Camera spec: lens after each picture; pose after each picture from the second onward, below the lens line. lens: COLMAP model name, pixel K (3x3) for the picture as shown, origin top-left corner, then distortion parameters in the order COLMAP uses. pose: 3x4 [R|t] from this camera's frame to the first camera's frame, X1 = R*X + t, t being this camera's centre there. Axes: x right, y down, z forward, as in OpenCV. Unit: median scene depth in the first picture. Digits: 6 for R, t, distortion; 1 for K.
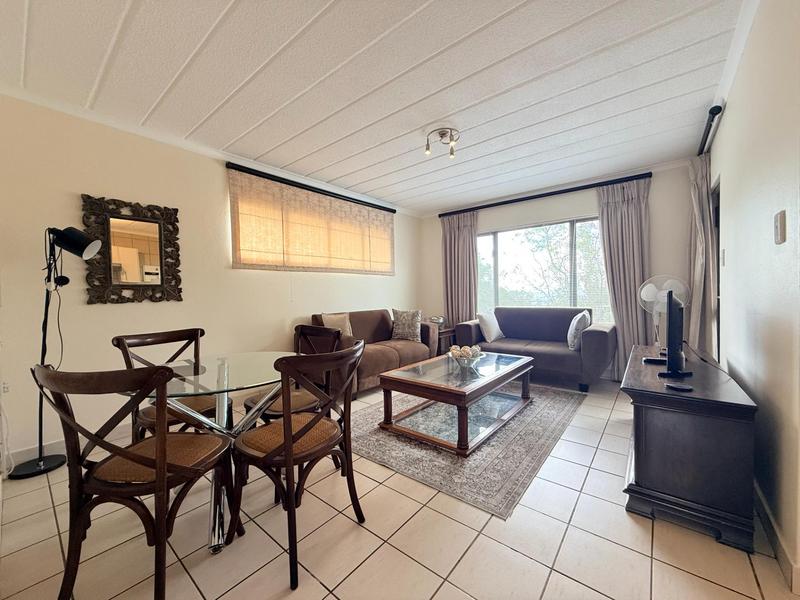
lens RADIAL K [[319.6, 0, 400.0], [0, 319.6, 300.0], [0, 0, 1]] dist [-0.002627, -0.000257]
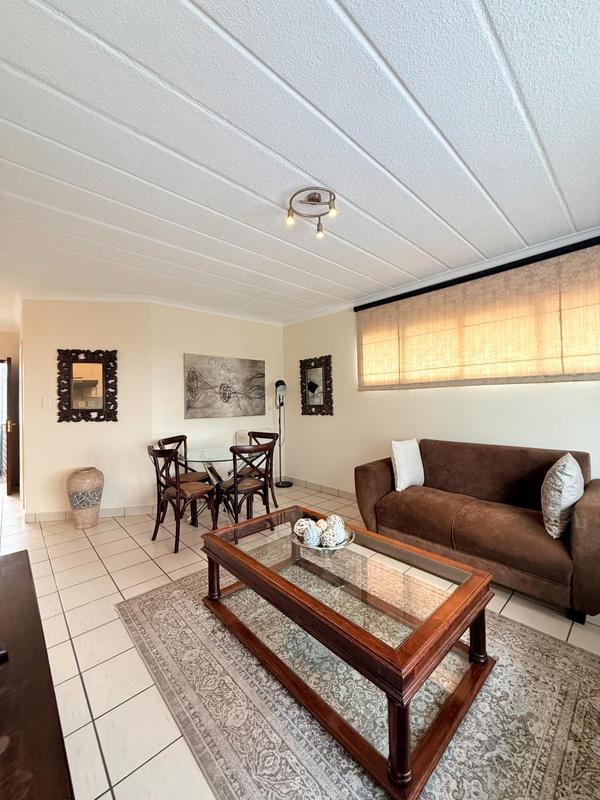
lens RADIAL K [[319.6, 0, 303.3], [0, 319.6, 397.8], [0, 0, 1]] dist [-0.002627, -0.000257]
pose [[-0.131970, 0.010294, -0.991200, 0.646042], [0.000792, 0.999947, 0.010280, -0.074323], [0.991253, 0.000572, -0.131972, 0.826118]]
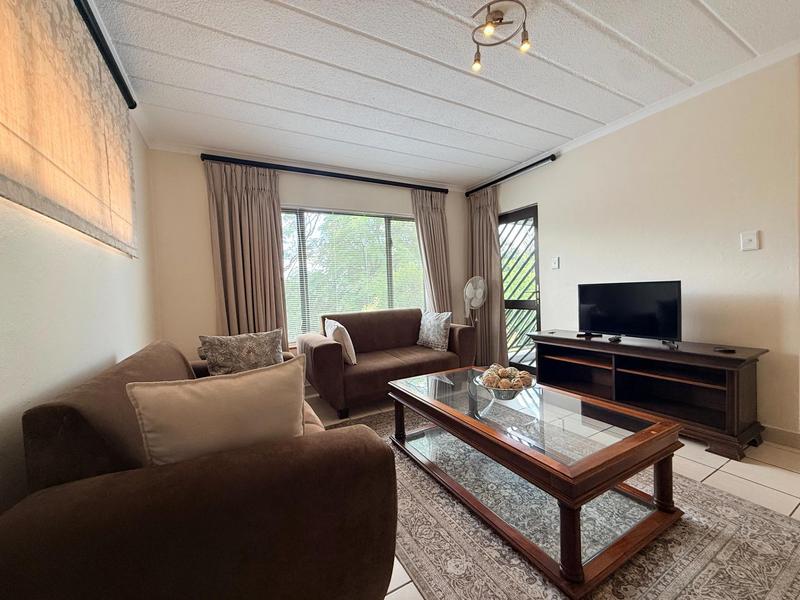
lens RADIAL K [[319.6, 0, 400.0], [0, 319.6, 300.0], [0, 0, 1]] dist [-0.002627, -0.000257]
pose [[0.375177, -0.025976, 0.926589, -0.380736], [0.055180, 0.998460, 0.005648, -0.010989], [-0.925309, 0.049010, 0.376033, 0.749421]]
